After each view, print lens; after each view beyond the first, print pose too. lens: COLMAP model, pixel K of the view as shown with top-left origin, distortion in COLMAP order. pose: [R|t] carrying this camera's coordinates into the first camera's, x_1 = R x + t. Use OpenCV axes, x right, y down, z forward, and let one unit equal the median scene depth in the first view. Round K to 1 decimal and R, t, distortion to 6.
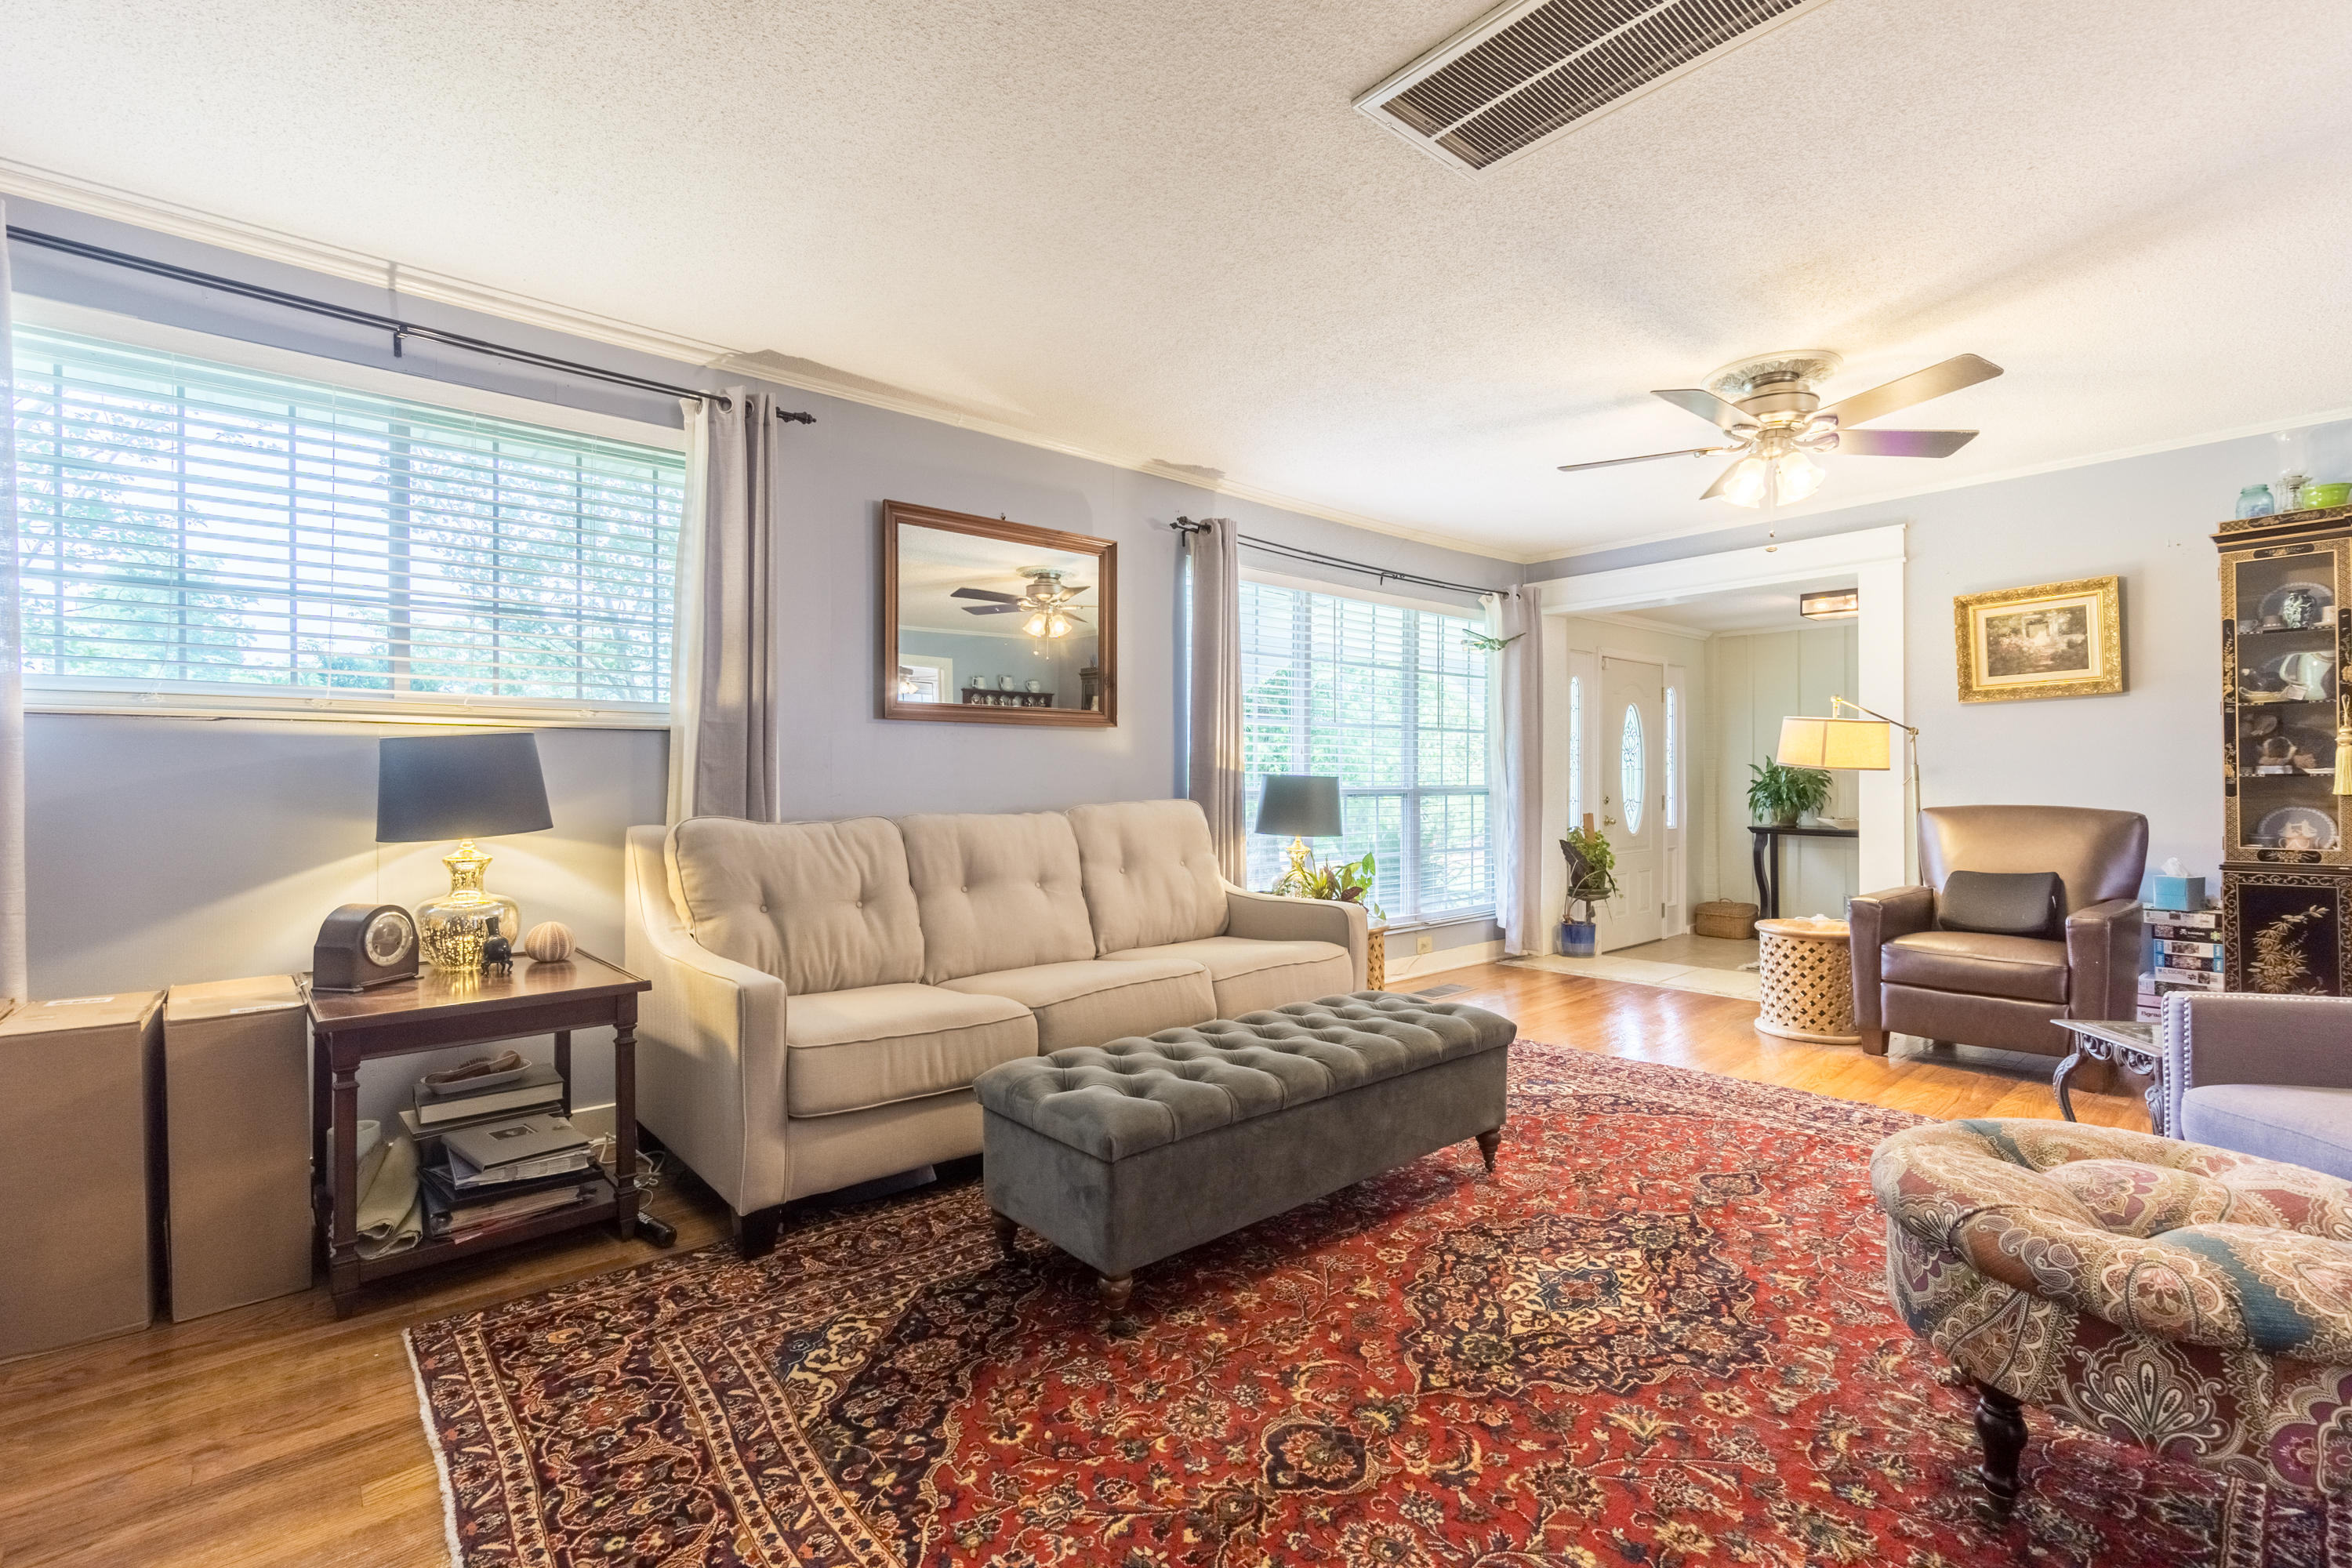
lens RADIAL K [[1040.4, 0, 1176.0], [0, 1040.4, 784.0], [0, 0, 1]] dist [0.000533, 0.000331]
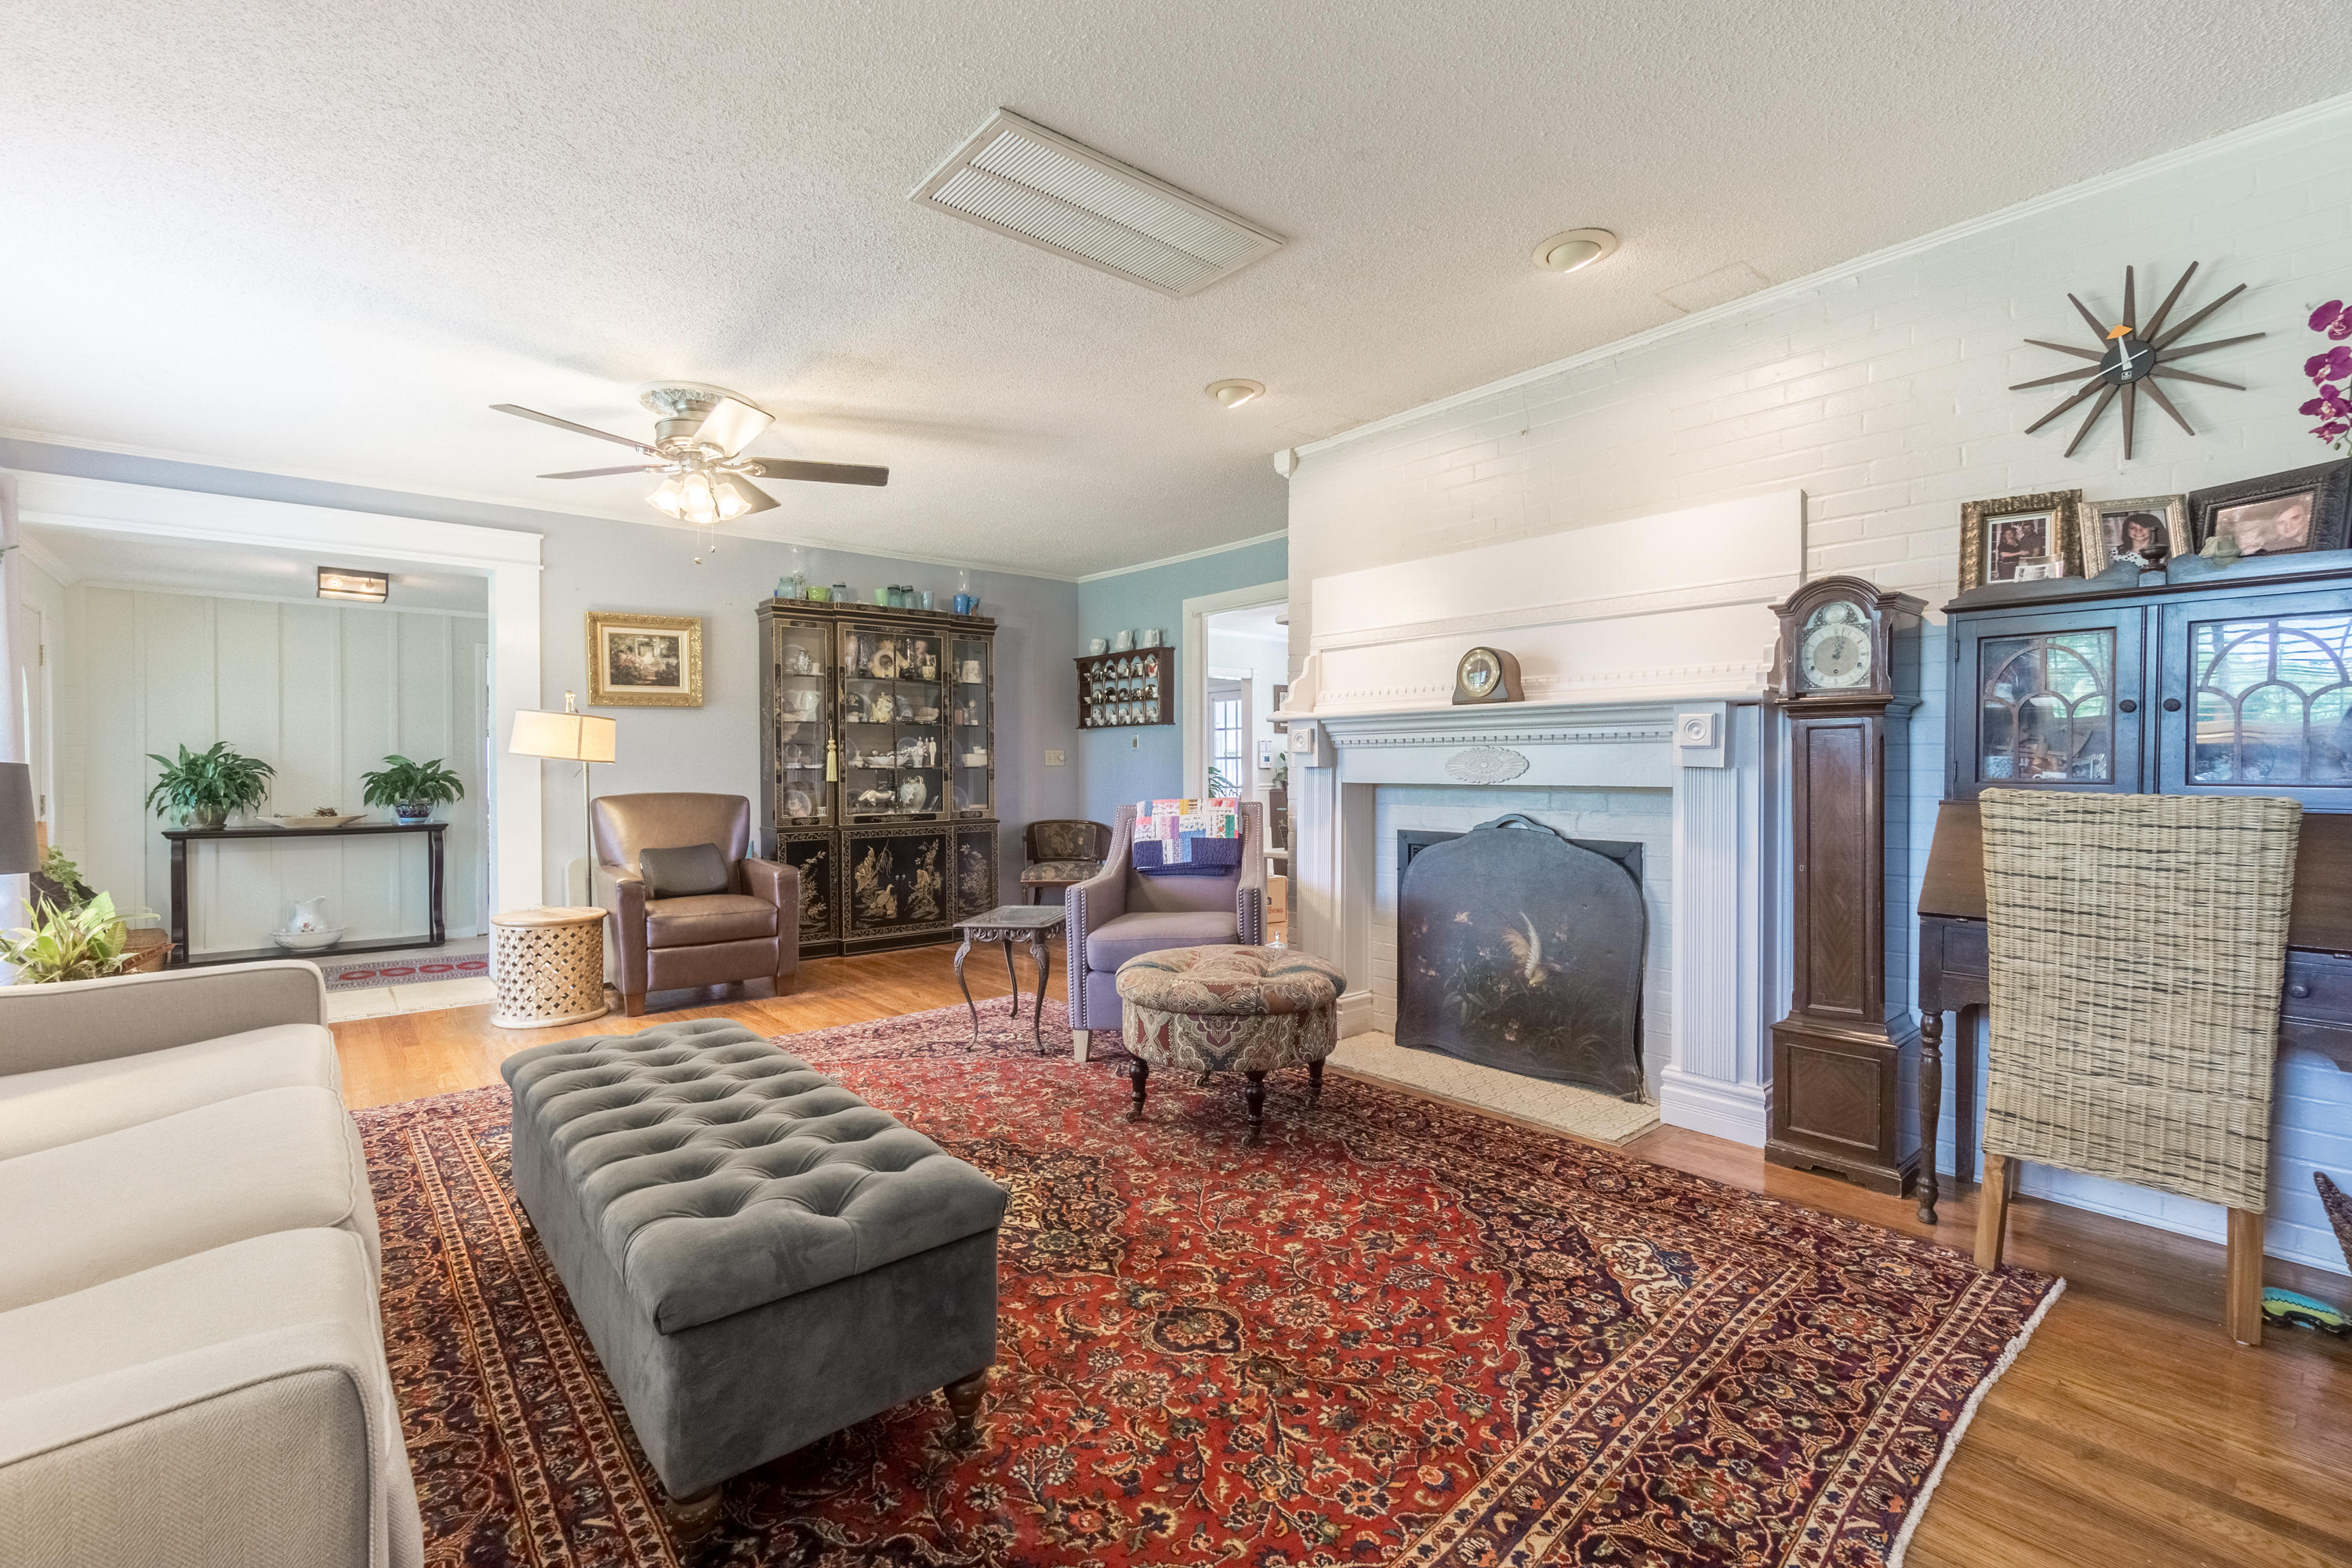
lens RADIAL K [[1026.6, 0, 1164.7], [0, 1026.6, 775.8], [0, 0, 1]] dist [0.000651, 0.000107]
pose [[0.016382, -0.000006, 0.999866, -0.626065], [0.004635, 0.999989, -0.000070, 0.005317], [-0.999855, 0.004636, 0.016382, 0.606370]]
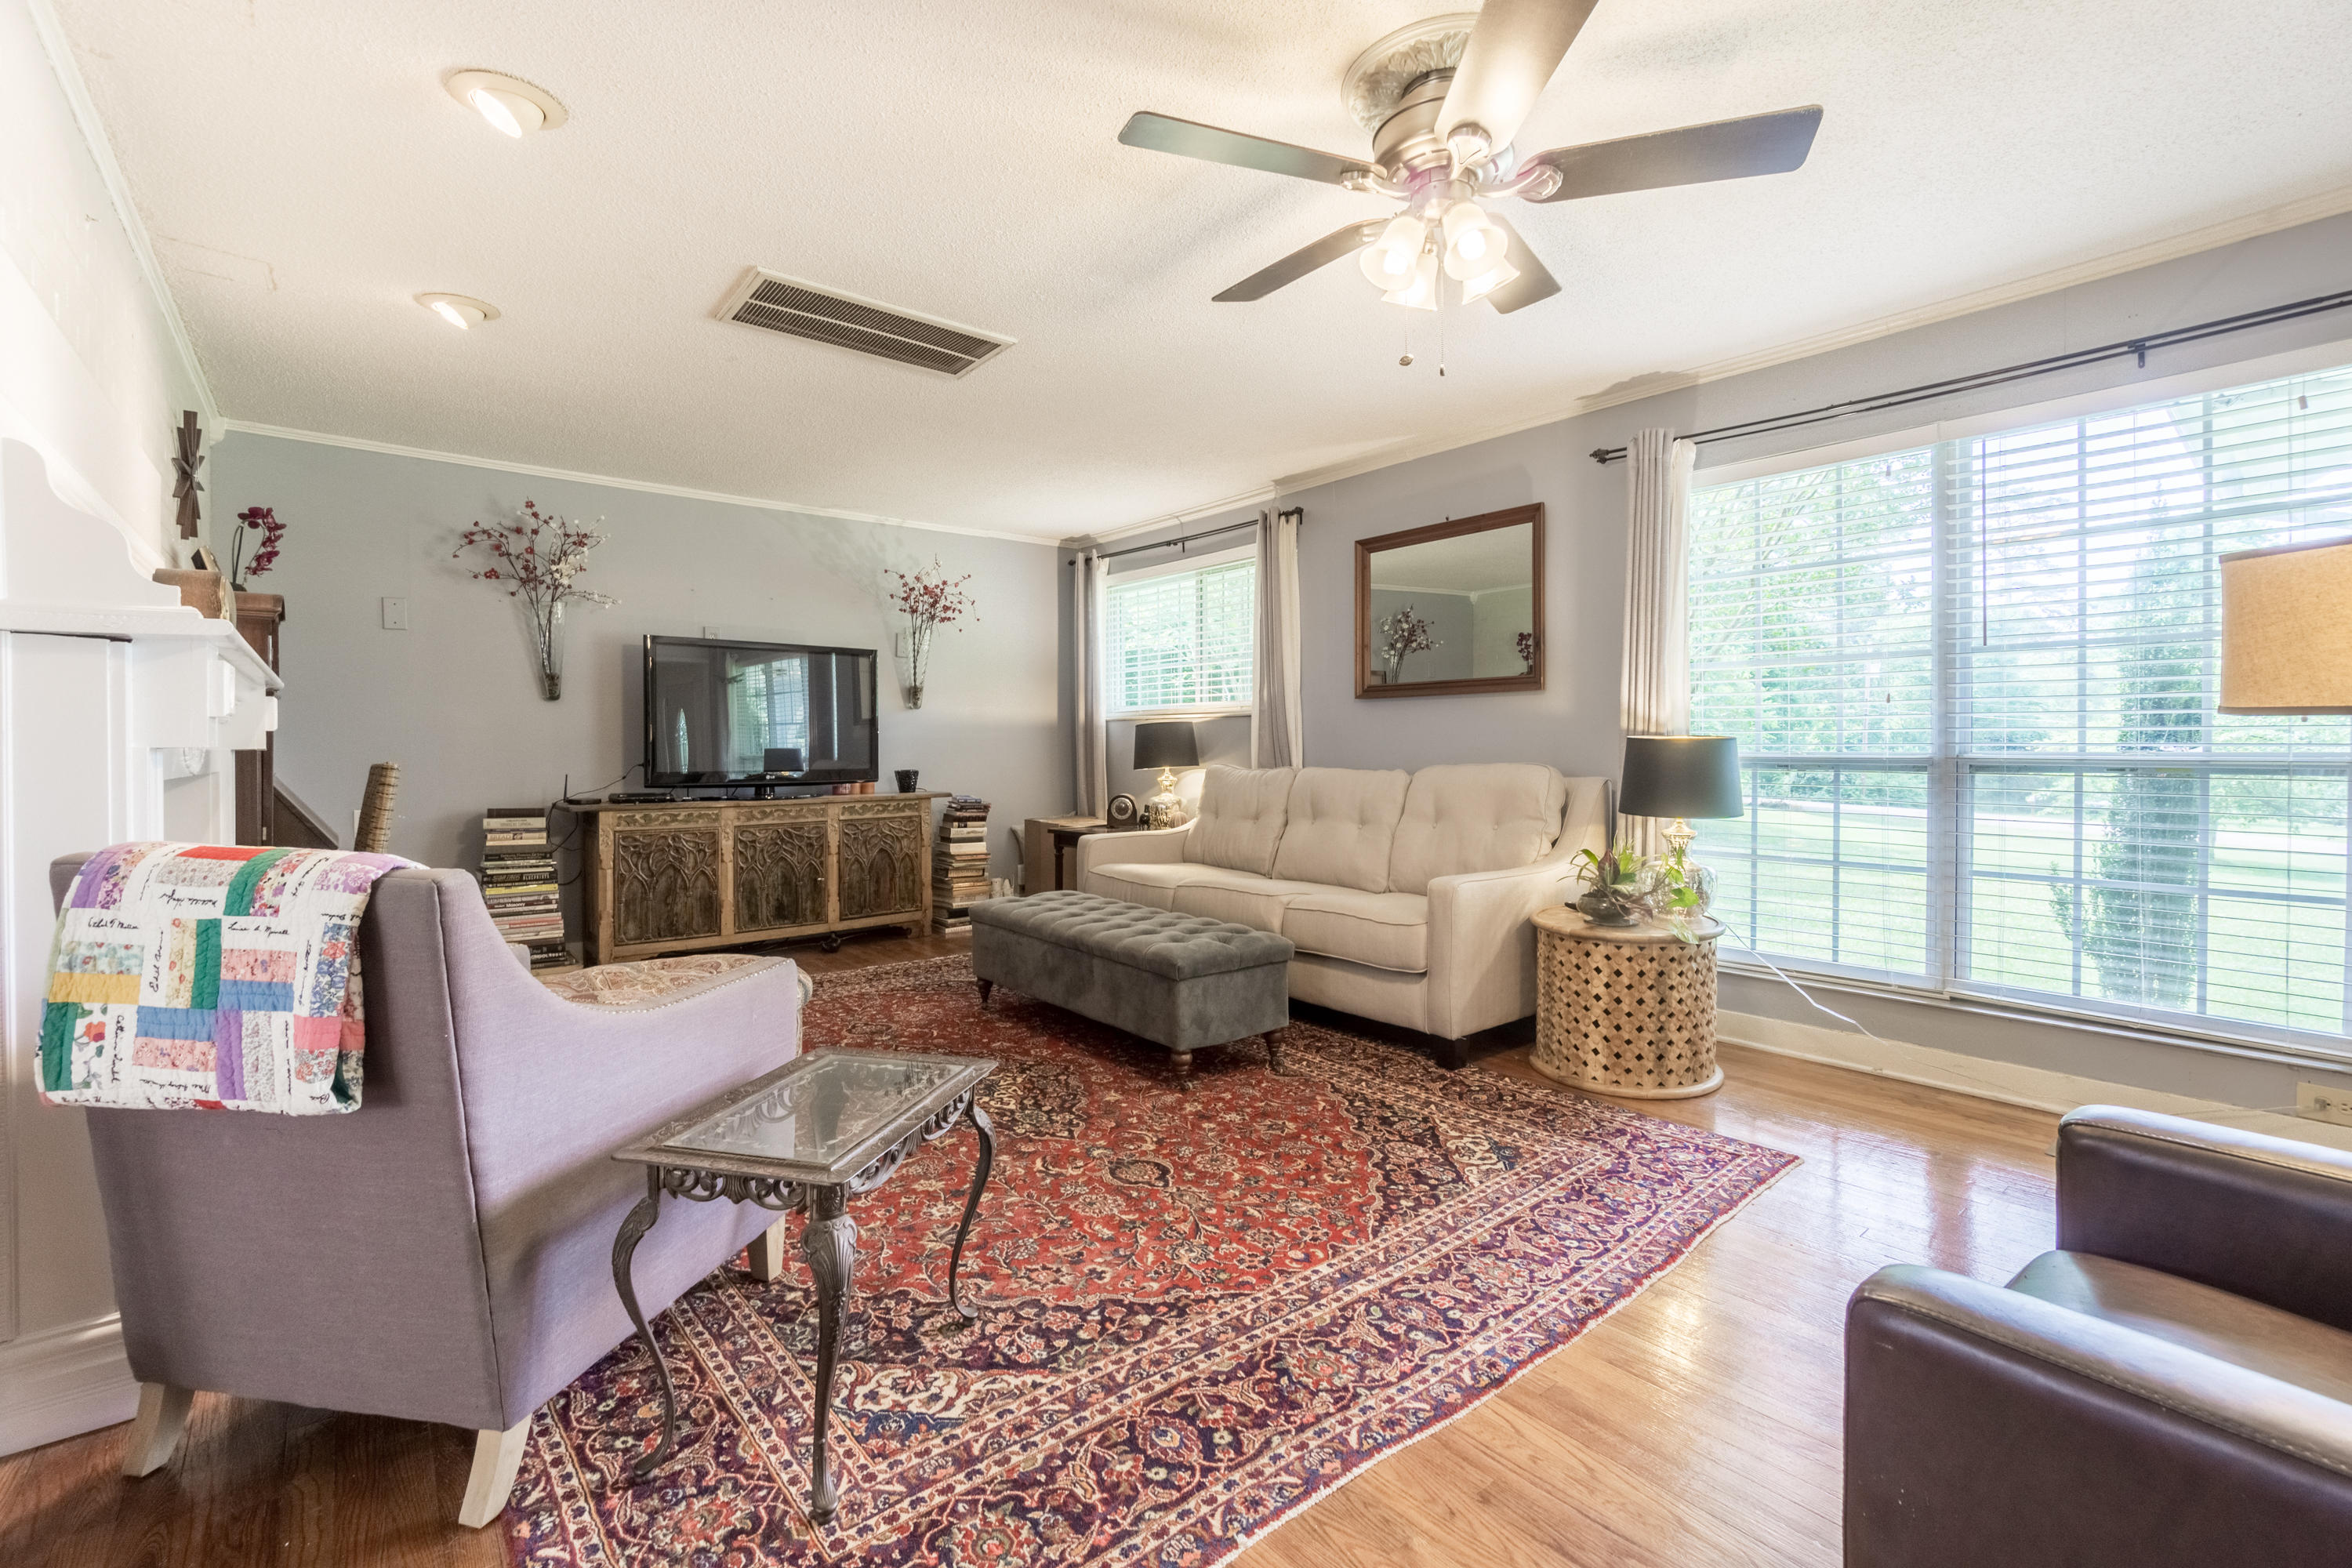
lens RADIAL K [[1017.5, 0, 1172.2], [0, 1017.5, 761.7], [0, 0, 1]] dist [-0.002827, -0.000138]
pose [[-0.034950, 0.021541, -0.999157, 1.455071], [0.001339, 0.999768, 0.021507, -0.011096], [0.999388, -0.000586, -0.034970, 1.063262]]
